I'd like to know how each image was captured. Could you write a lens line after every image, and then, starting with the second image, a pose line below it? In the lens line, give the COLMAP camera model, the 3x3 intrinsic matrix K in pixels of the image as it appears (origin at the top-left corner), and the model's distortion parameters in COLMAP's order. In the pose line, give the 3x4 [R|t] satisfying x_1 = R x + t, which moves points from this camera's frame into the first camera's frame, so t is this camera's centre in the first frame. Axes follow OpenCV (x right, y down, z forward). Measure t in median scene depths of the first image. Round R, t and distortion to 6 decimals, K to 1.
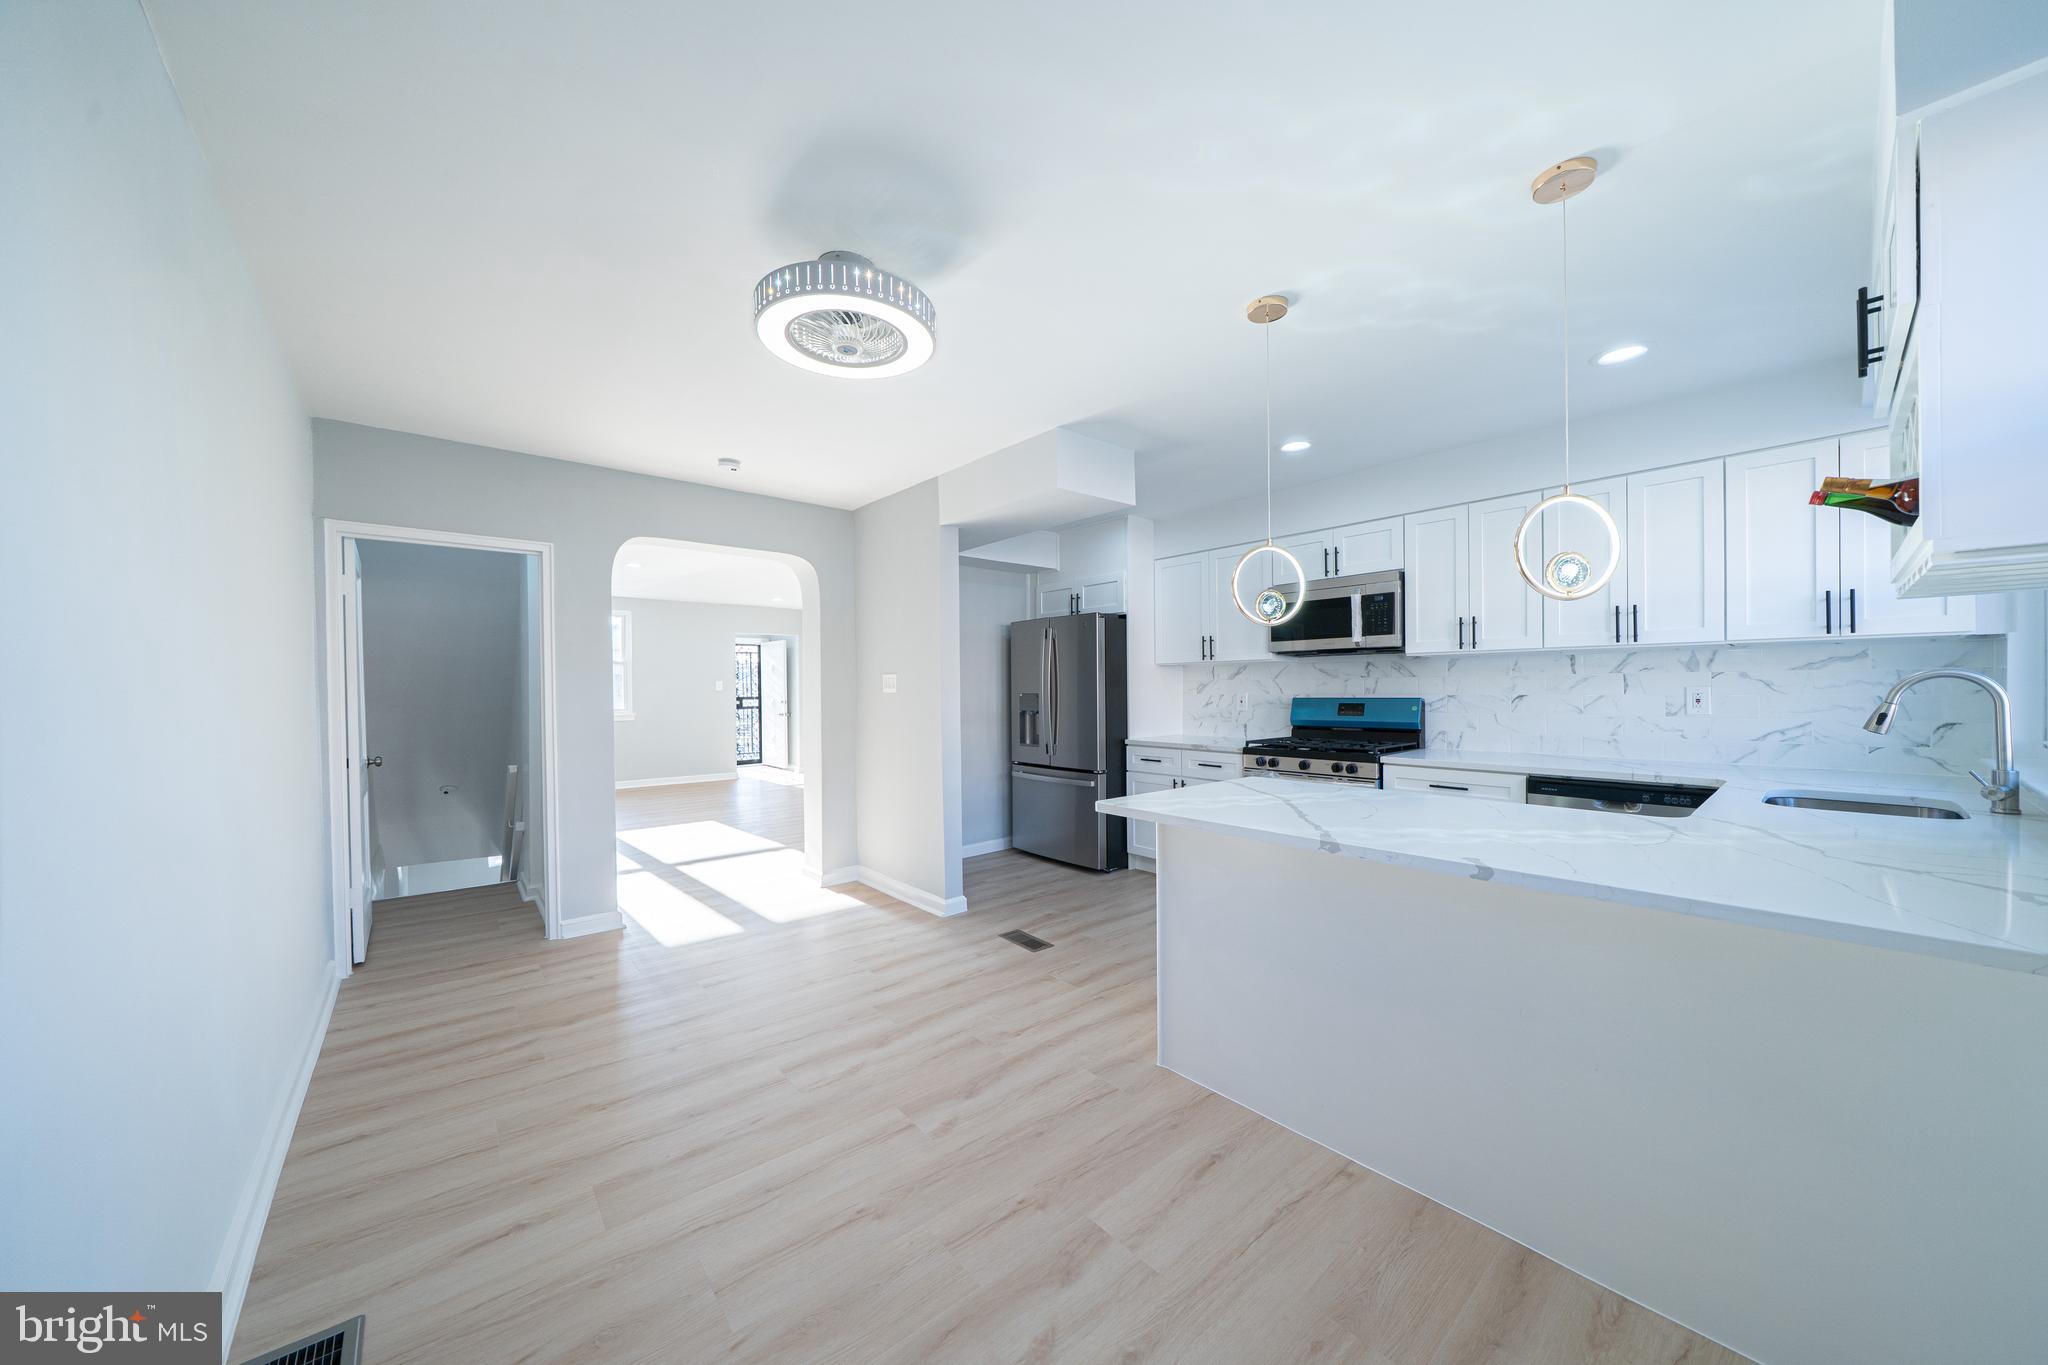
lens RADIAL K [[695.7, 0, 1013.9], [0, 695.7, 690.7], [0, 0, 1]] dist [-0.007992, 0.000275]
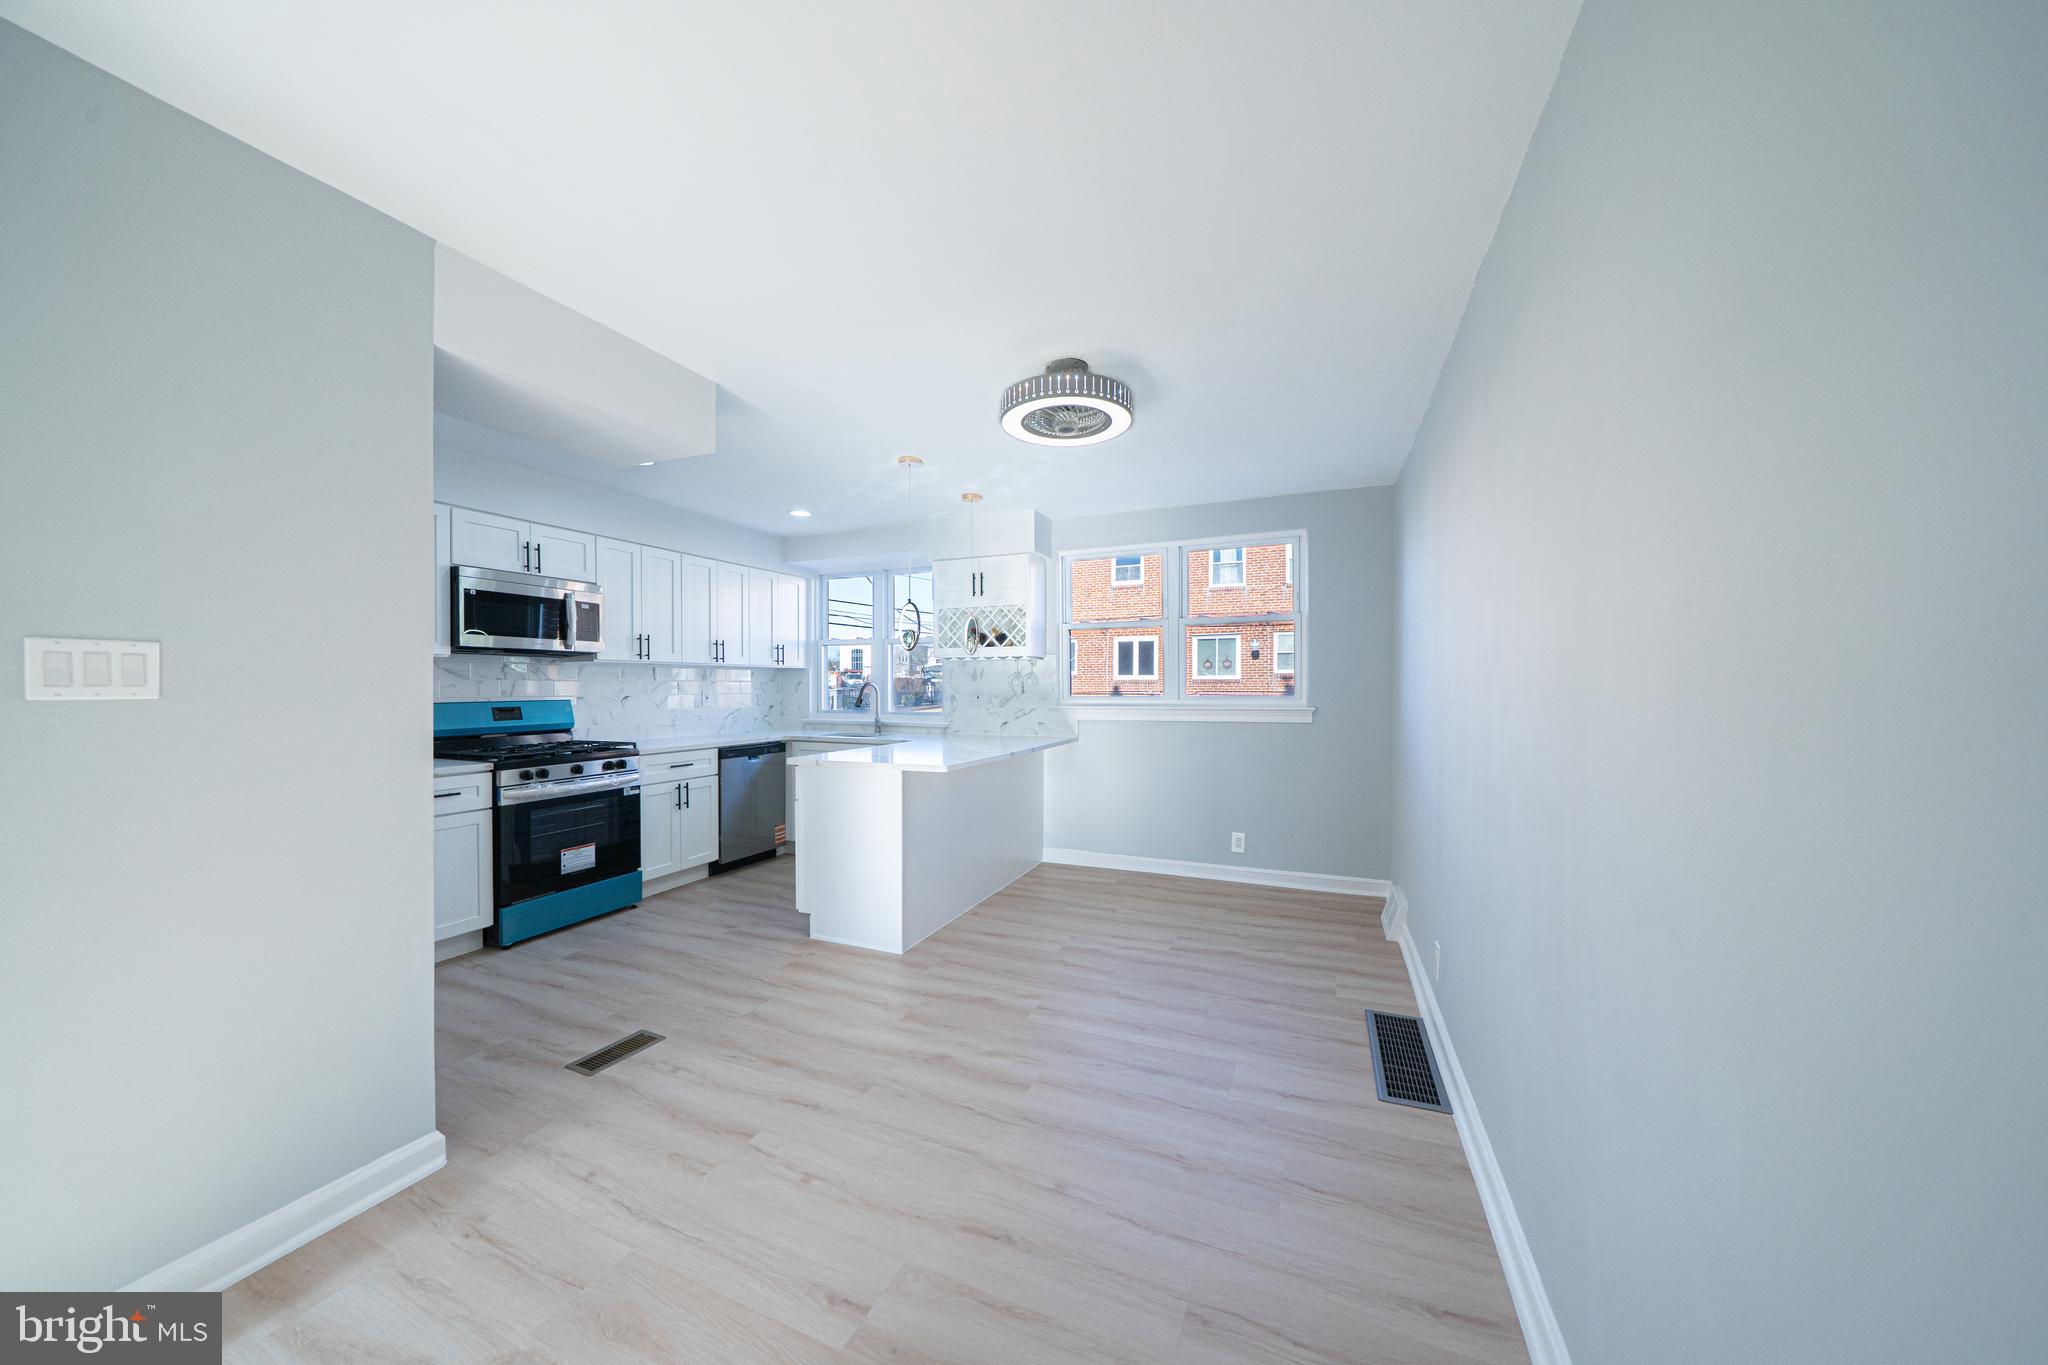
lens RADIAL K [[695.7, 0, 1016.0], [0, 695.7, 692.9], [0, 0, 1]] dist [-0.007992, 0.000275]
pose [[-0.443119, 0.001150, 0.896462, -0.692303], [0.010153, 0.999941, 0.003736, 0.002717], [-0.896405, 0.010757, -0.443105, 0.840735]]
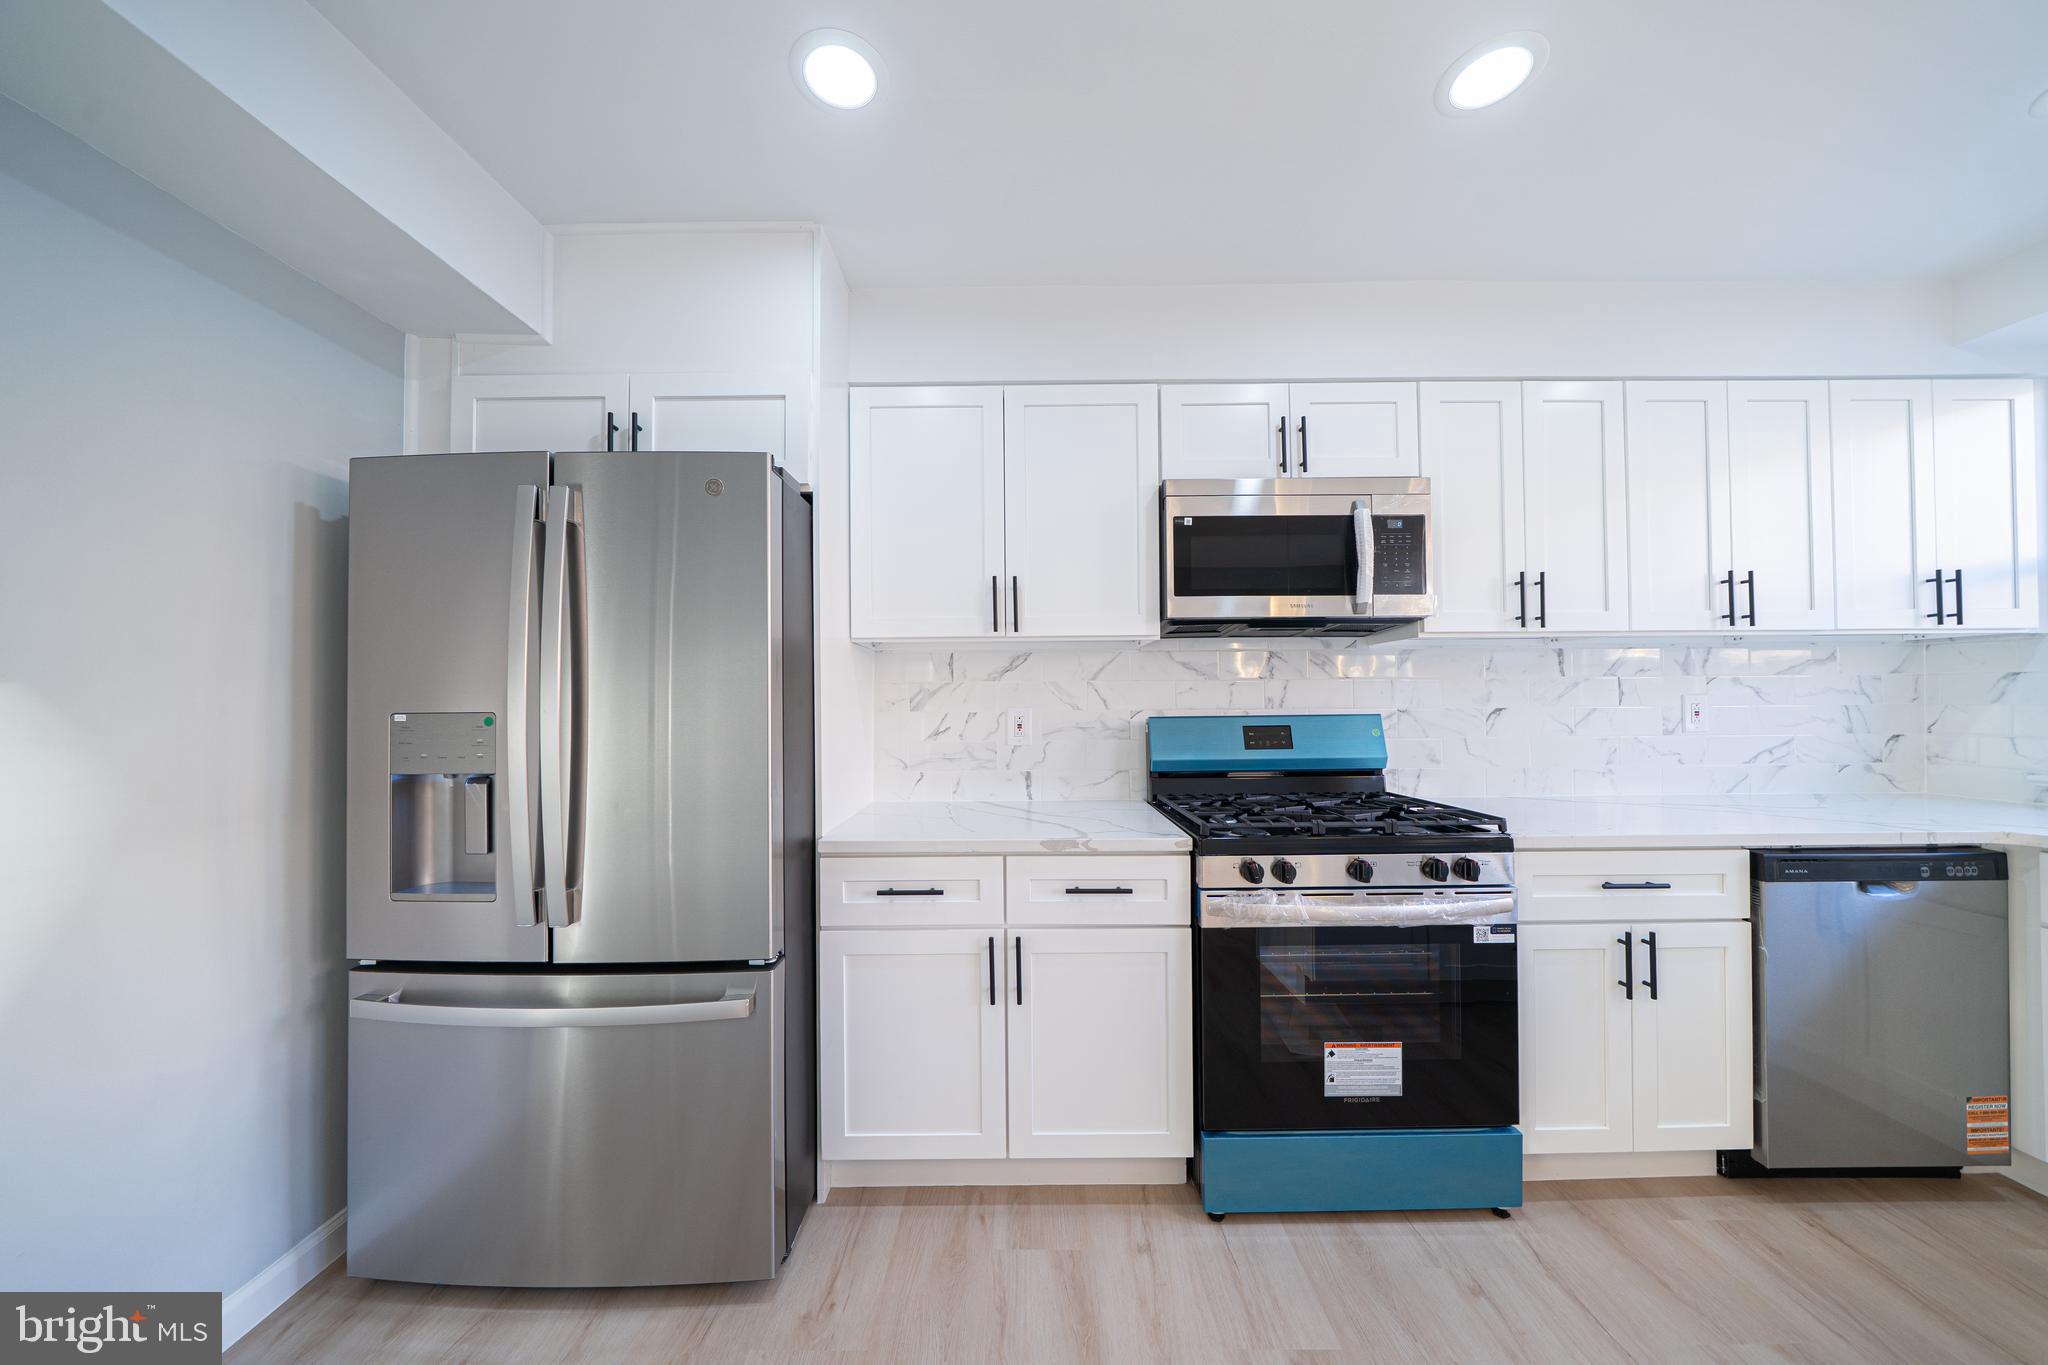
lens RADIAL K [[695.7, 0, 1013.9], [0, 695.7, 692.0], [0, 0, 1]] dist [-0.007992, 0.000275]
pose [[0.649220, 0.016022, 0.760432, -0.054615], [0.005025, 0.999666, -0.025352, 0.004897], [-0.760584, 0.020280, 0.648922, 0.842036]]
